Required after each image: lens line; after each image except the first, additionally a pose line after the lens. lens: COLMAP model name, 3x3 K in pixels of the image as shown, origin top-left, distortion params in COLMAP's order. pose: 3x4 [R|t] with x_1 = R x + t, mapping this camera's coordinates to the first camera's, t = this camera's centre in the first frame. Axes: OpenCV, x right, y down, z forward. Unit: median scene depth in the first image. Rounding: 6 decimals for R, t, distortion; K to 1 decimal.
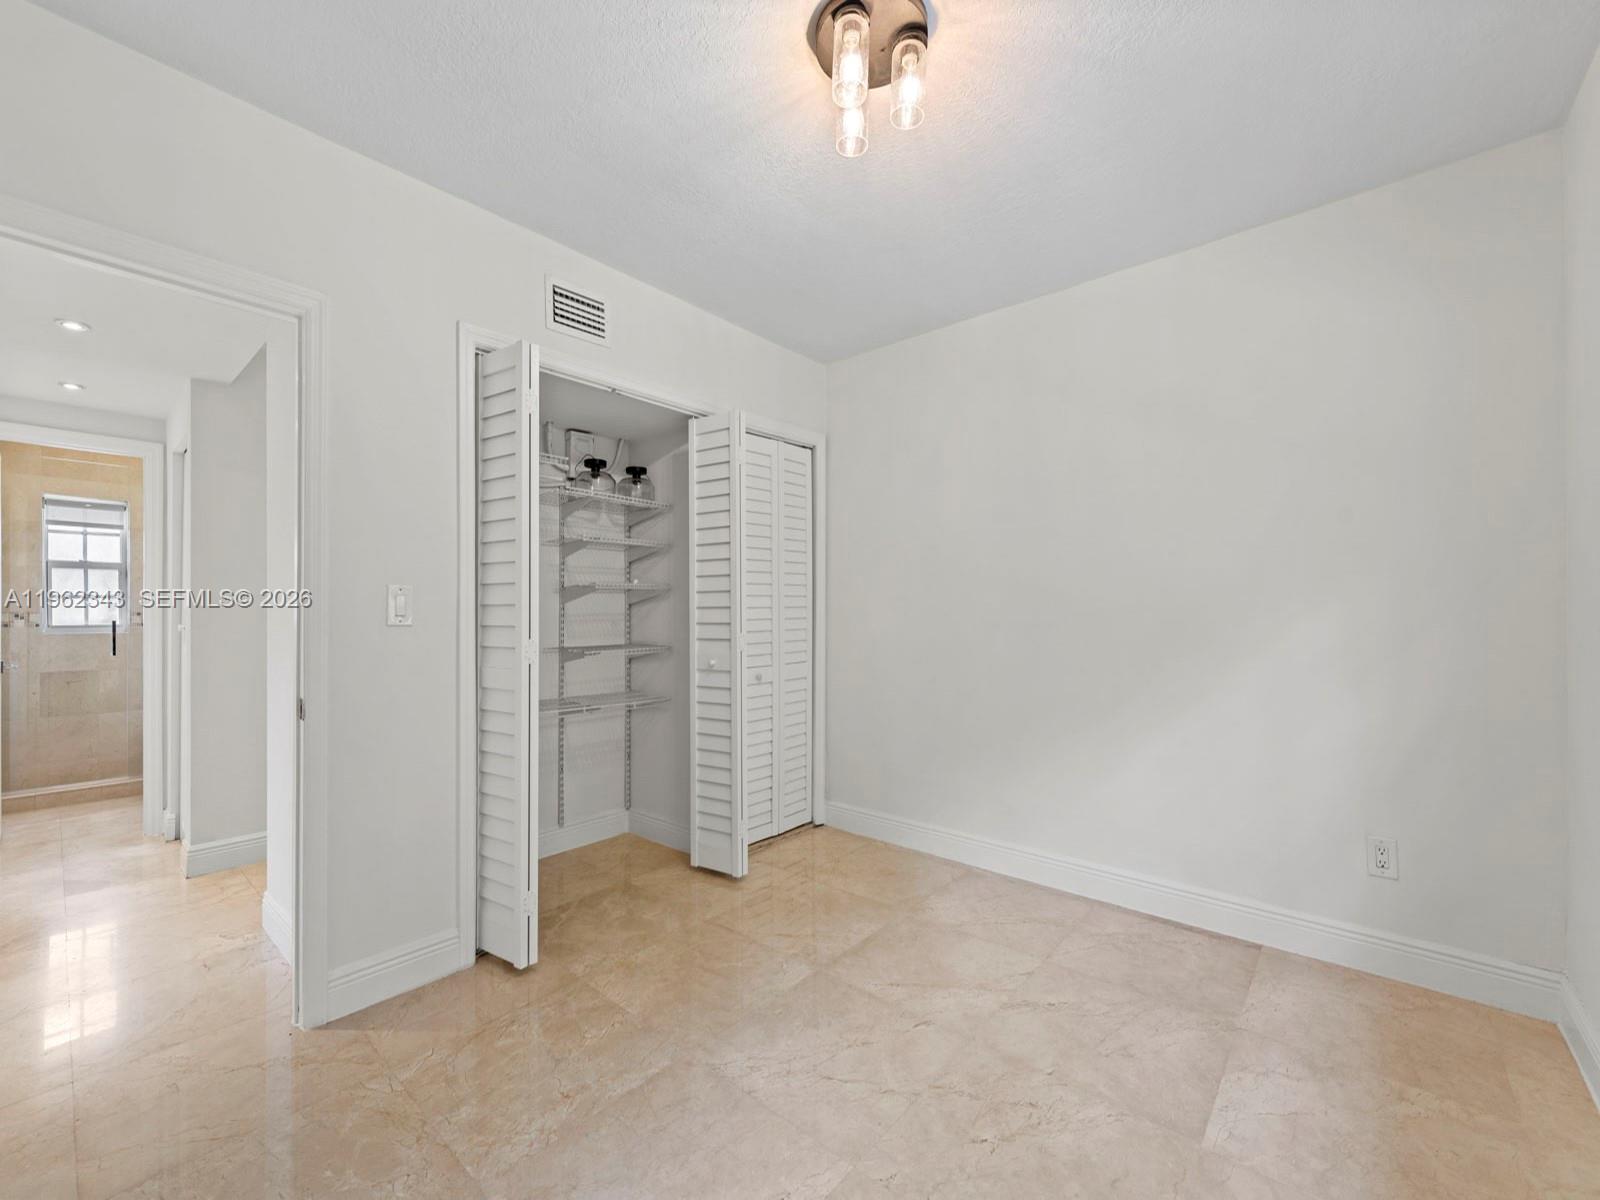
lens RADIAL K [[650.8, 0, 801.0], [0, 650.8, 607.3], [0, 0, 1]] dist [-0.000531, -0.000944]
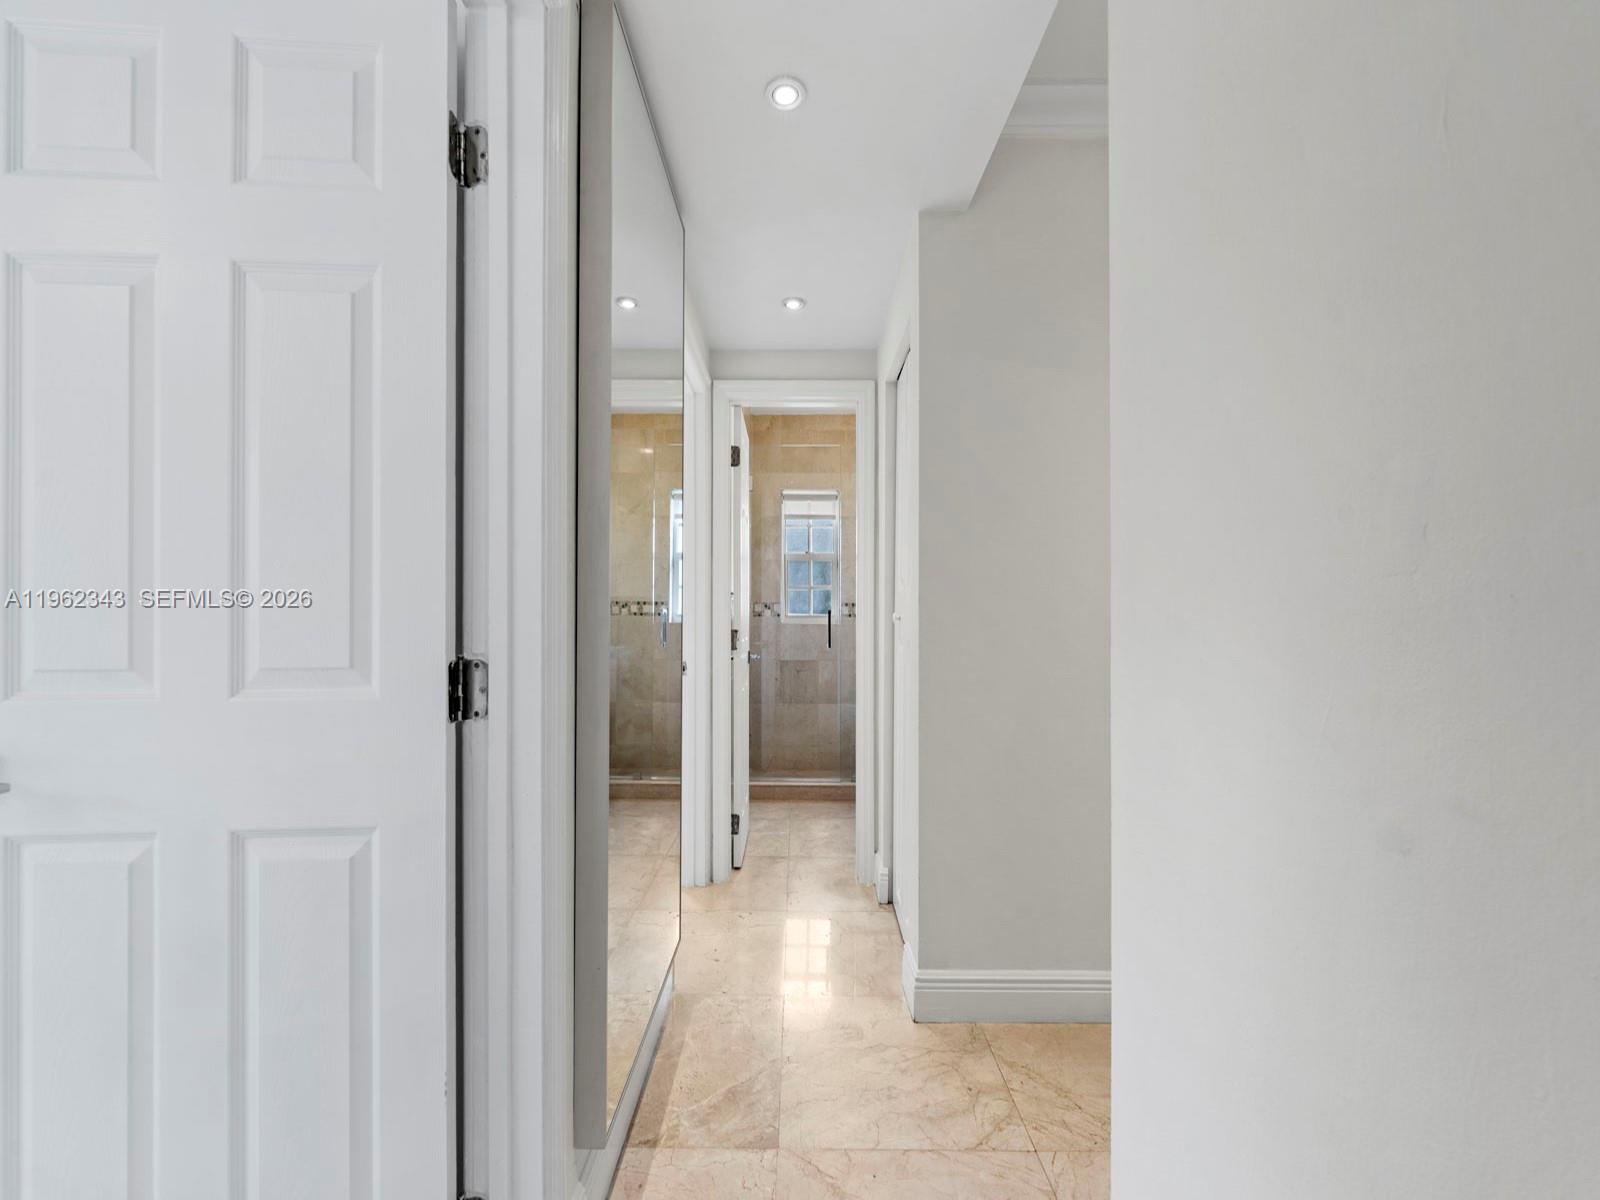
lens RADIAL K [[650.8, 0, 800.1], [0, 650.8, 600.0], [0, 0, 1]] dist [-0.000531, -0.000944]
pose [[0.657320, -0.006541, -0.753583, -0.512631], [-0.000133, 0.999961, -0.008796, 0.018409], [0.753612, 0.005882, 0.657294, 0.476057]]
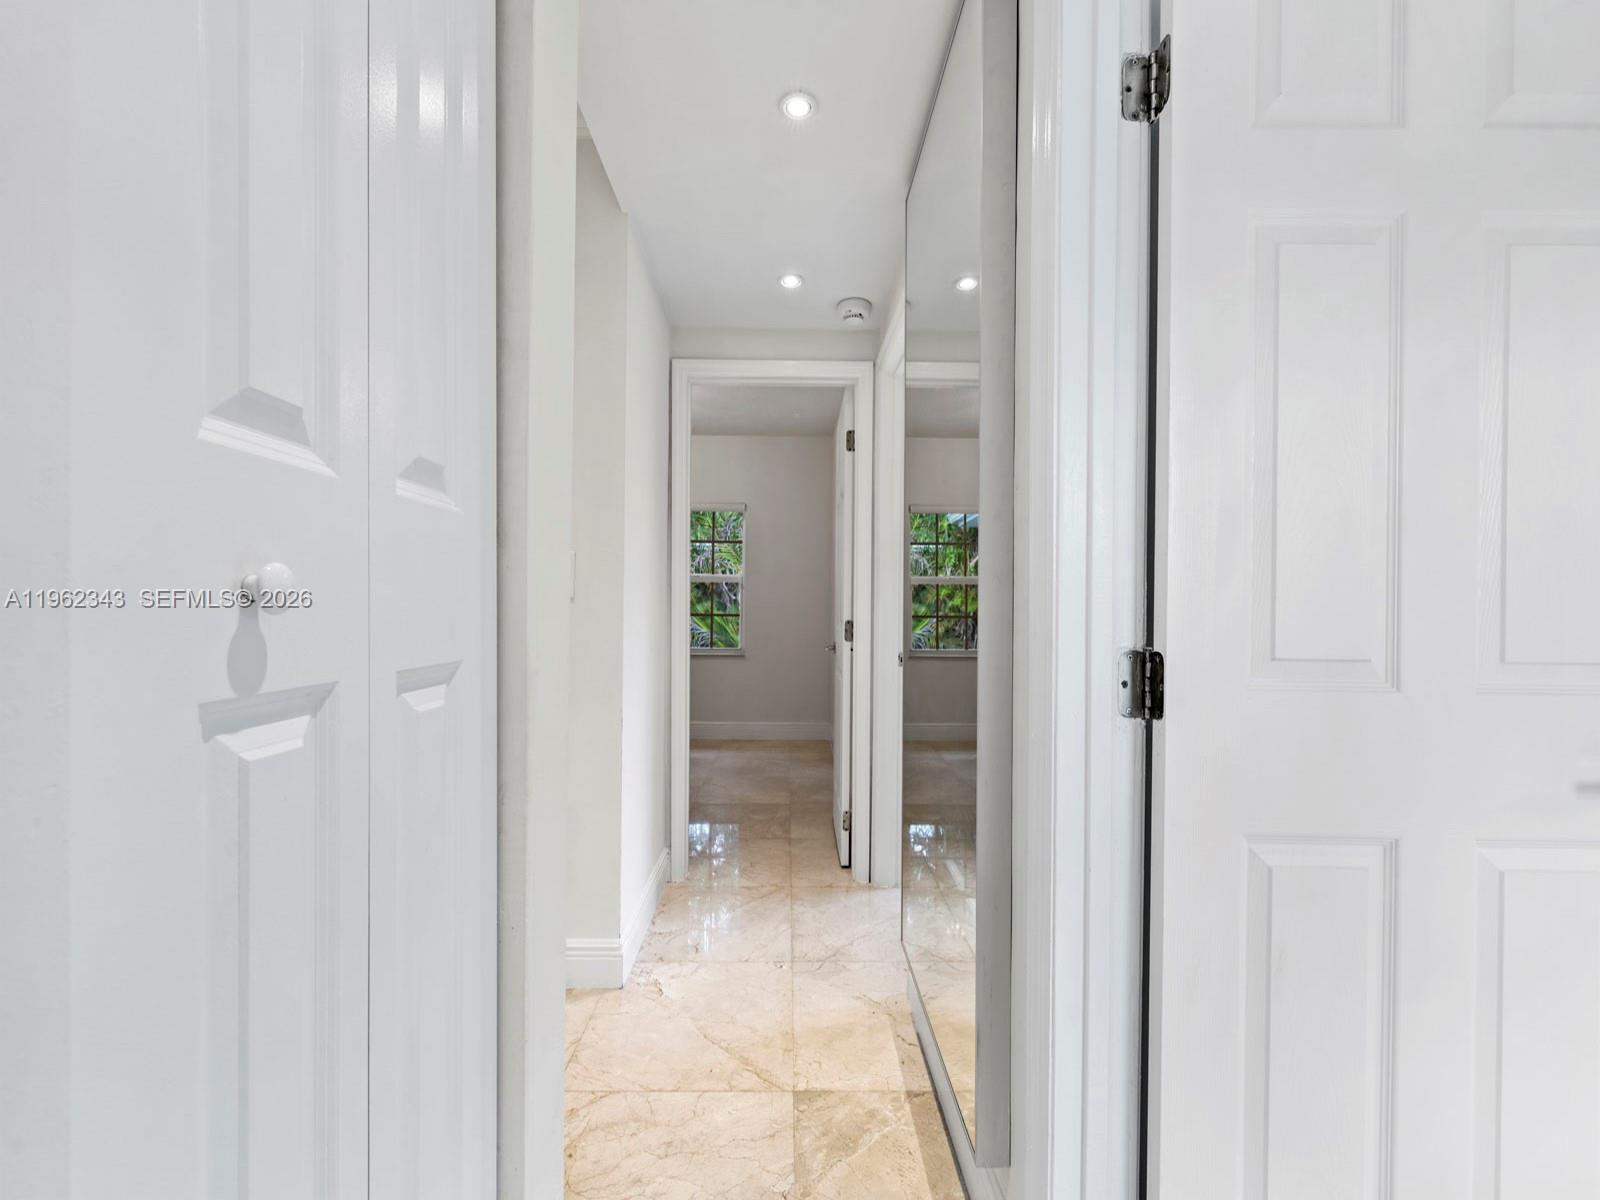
lens RADIAL K [[650.8, 0, 800.2], [0, 650.8, 609.1], [0, 0, 1]] dist [-0.000531, -0.000944]
pose [[-0.670947, -0.013130, 0.741389, -1.213191], [-0.014290, 0.999886, 0.004776, 0.030272], [-0.741368, -0.007390, -0.671058, 1.078943]]
